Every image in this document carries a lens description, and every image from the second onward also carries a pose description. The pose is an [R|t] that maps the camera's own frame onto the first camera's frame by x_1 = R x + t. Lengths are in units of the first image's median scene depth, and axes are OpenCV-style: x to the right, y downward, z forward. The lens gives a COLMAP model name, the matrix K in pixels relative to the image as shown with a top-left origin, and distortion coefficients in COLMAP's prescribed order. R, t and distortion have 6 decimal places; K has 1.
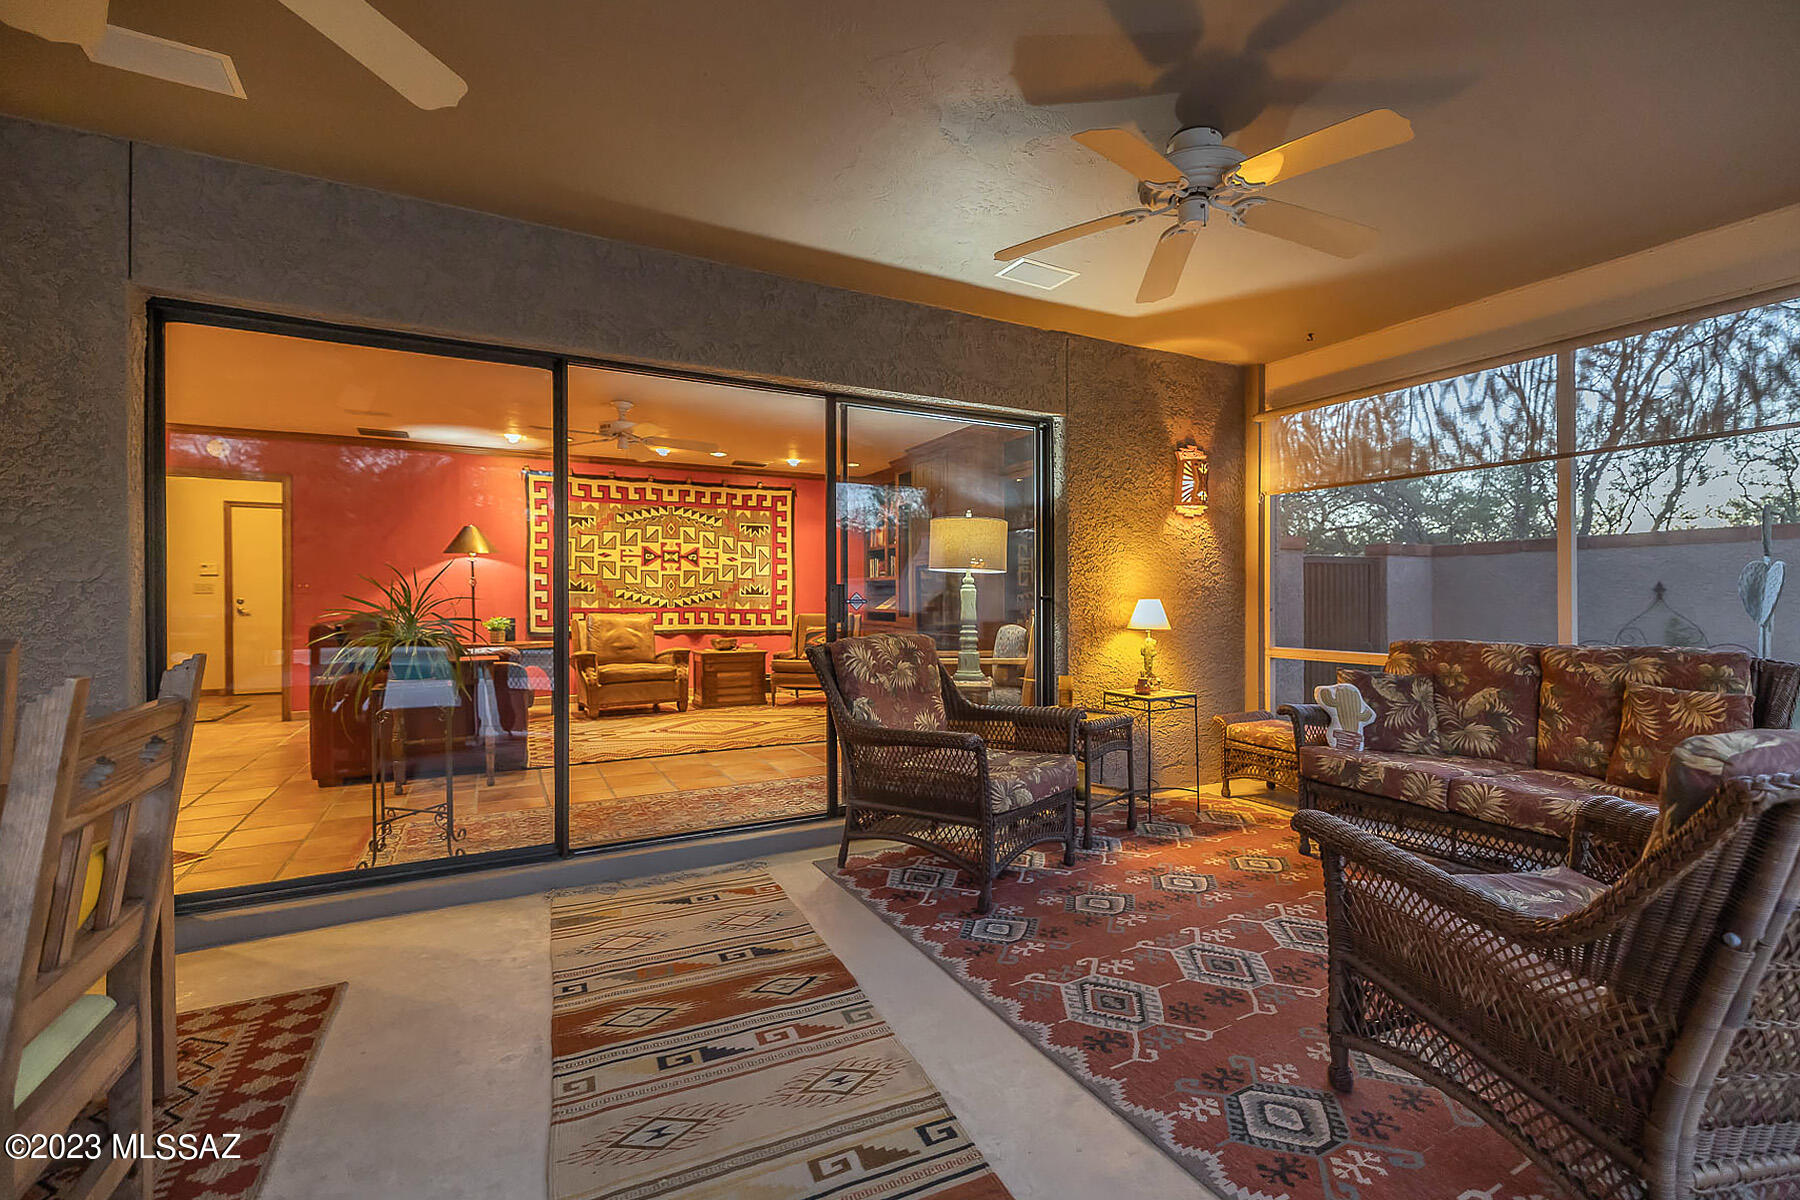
lens RADIAL K [[796.1, 0, 901.9], [0, 796.1, 597.6], [0, 0, 1]] dist [-0.002519, 0.000575]
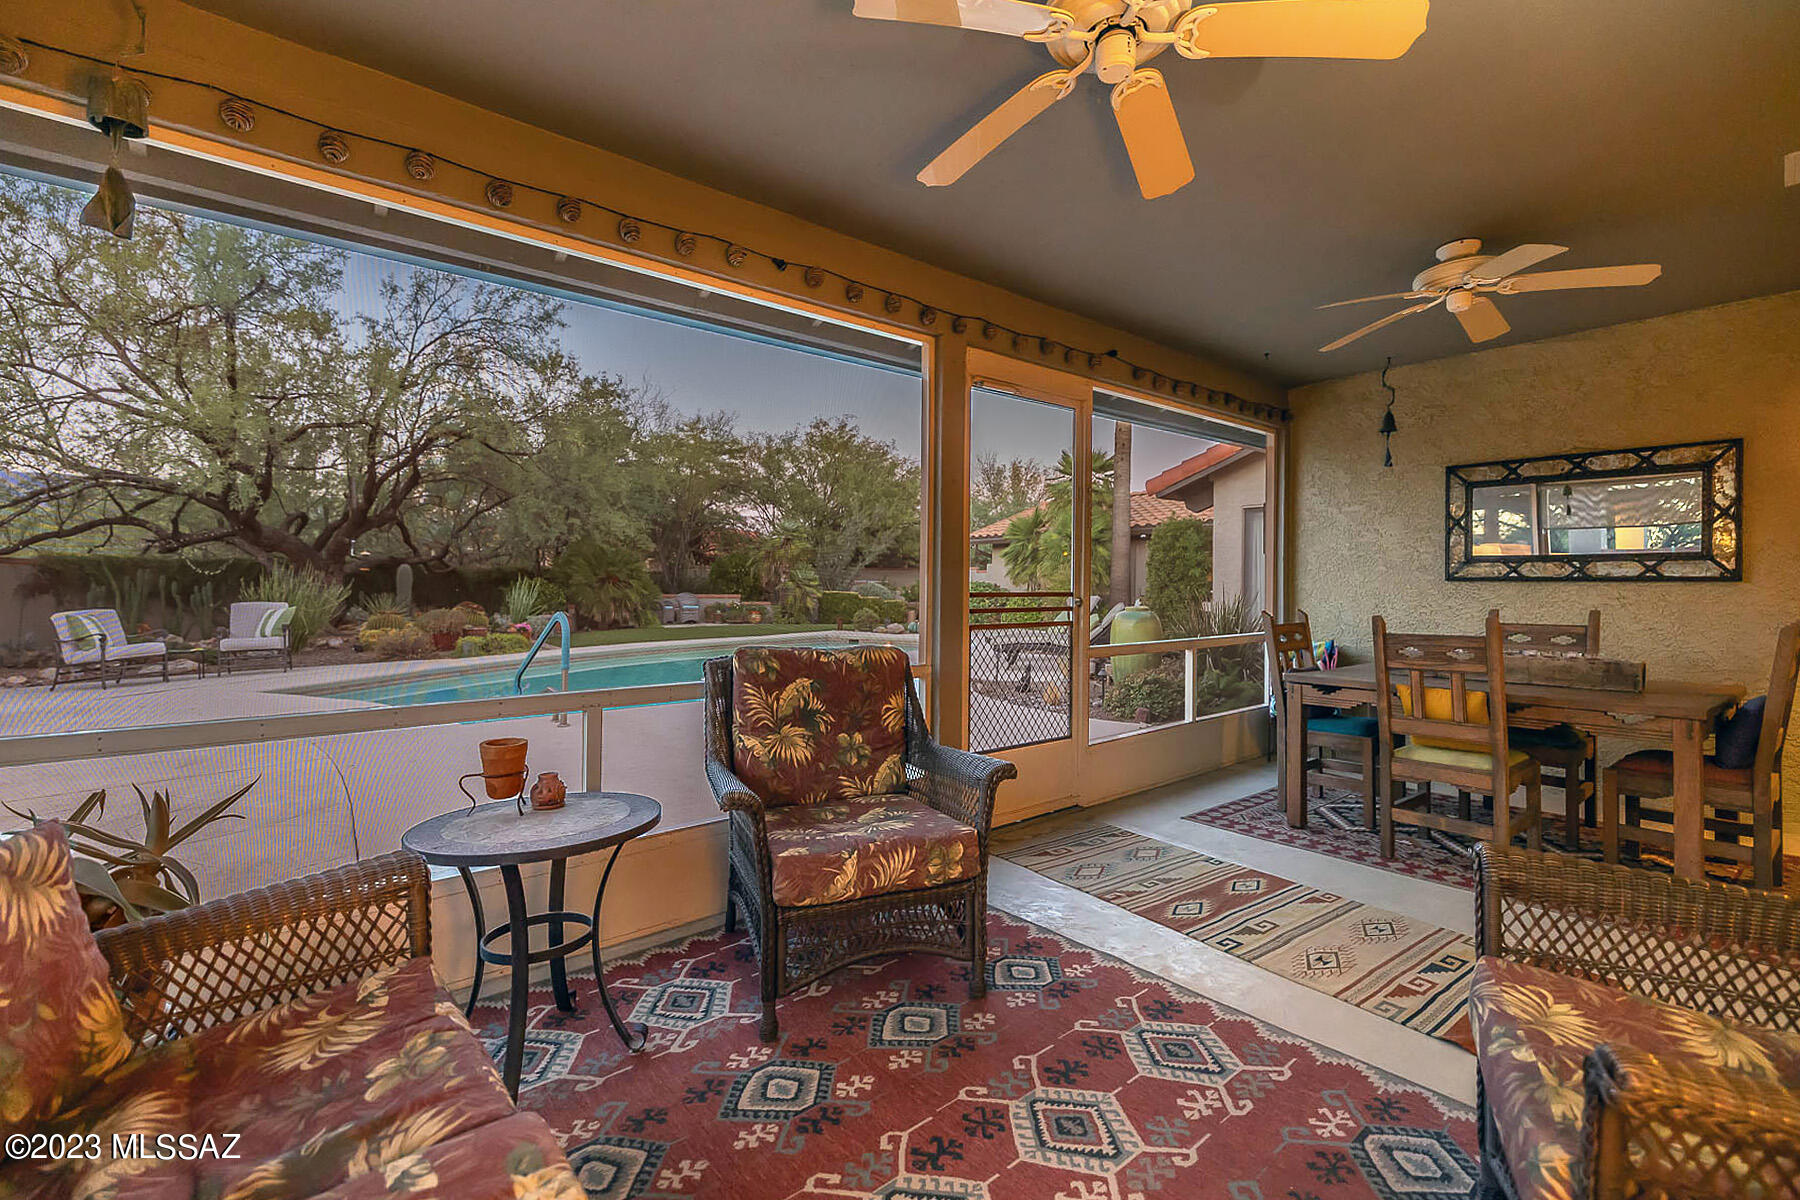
lens RADIAL K [[796.1, 0, 897.0], [0, 796.1, 594.7], [0, 0, 1]] dist [-0.002519, 0.000575]
pose [[-0.979674, 0.006359, -0.200496, 0.780156], [0.004713, 0.999951, 0.008687, -0.037395], [0.200541, 0.007565, -0.979656, 1.863266]]
